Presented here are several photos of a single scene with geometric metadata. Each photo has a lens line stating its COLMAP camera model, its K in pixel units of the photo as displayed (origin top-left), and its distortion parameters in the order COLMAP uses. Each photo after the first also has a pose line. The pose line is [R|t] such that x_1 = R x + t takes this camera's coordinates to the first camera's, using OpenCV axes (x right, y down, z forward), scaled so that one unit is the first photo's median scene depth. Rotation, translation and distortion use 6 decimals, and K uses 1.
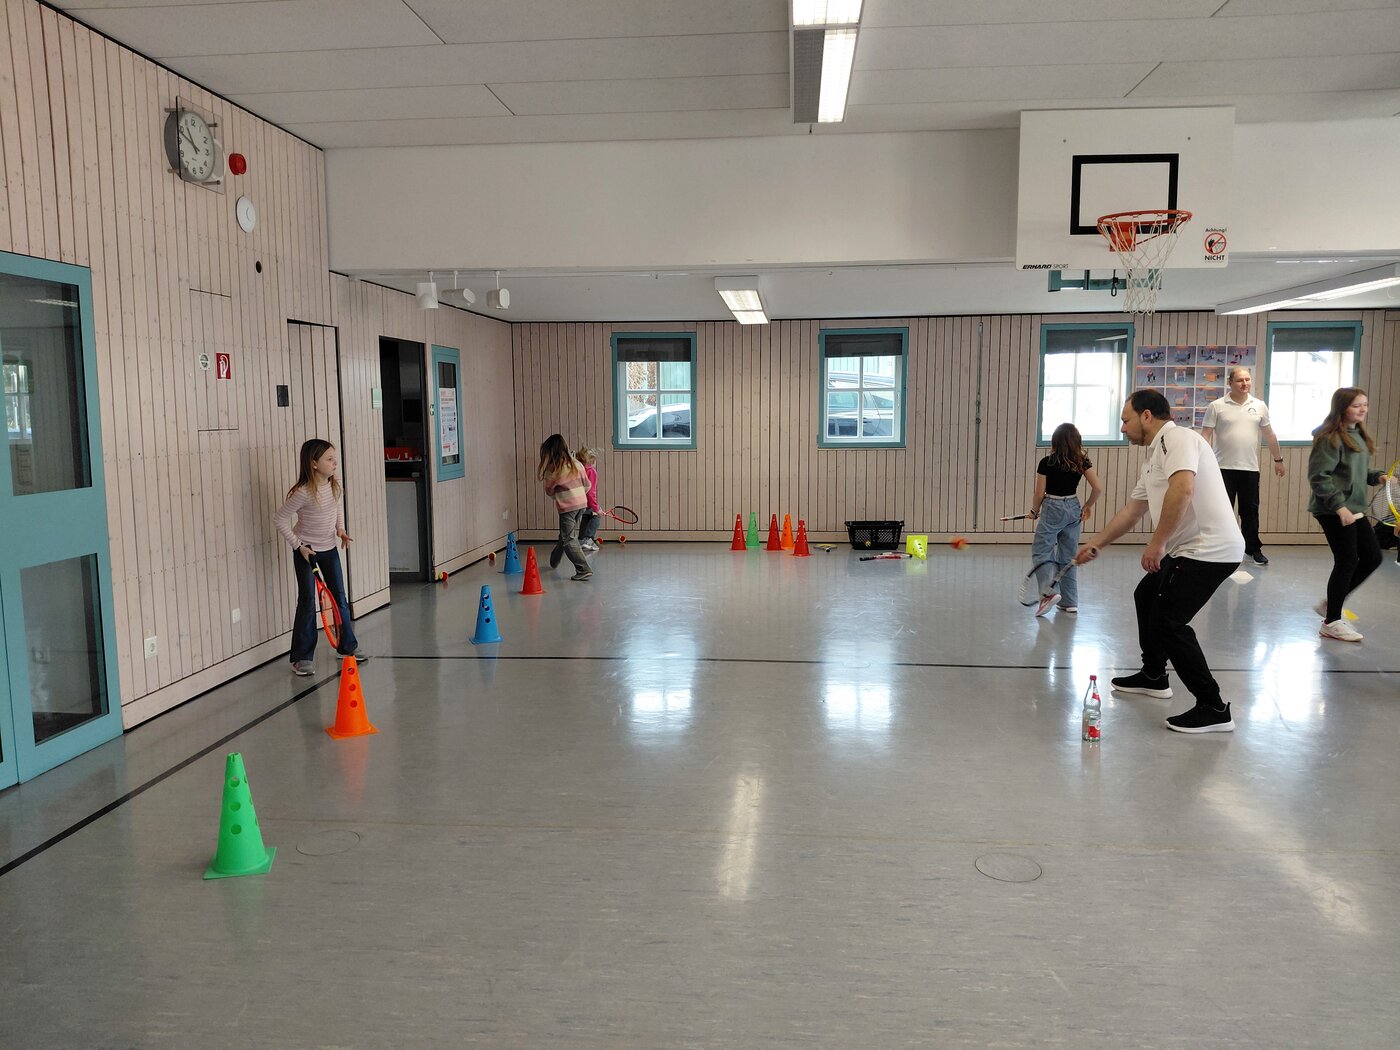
lens RADIAL K [[1033.8, 0, 700.0], [0, 1033.8, 525.0], [0, 0, 1]] dist [0.069757, -0.153464]
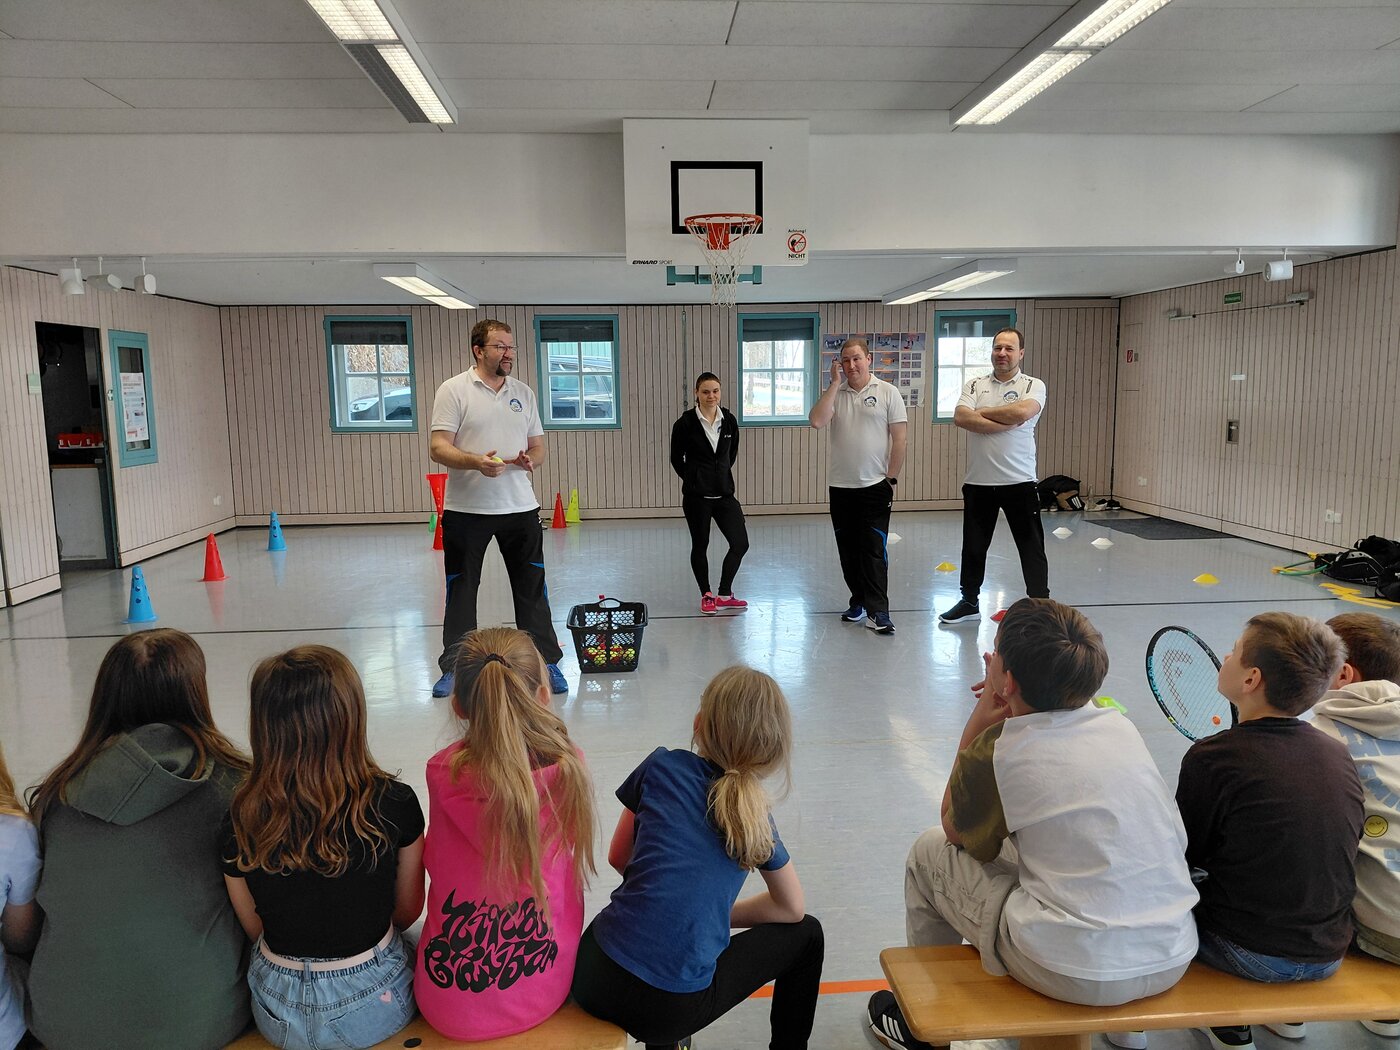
lens RADIAL K [[1033.8, 0, 700.0], [0, 1033.8, 525.0], [0, 0, 1]] dist [0.069757, -0.153464]
pose [[0.987401, -0.026190, 0.156056, 0.142822], [0.023681, 0.999559, 0.017916, 0.008718], [-0.156457, -0.013995, 0.987586, -0.069668]]
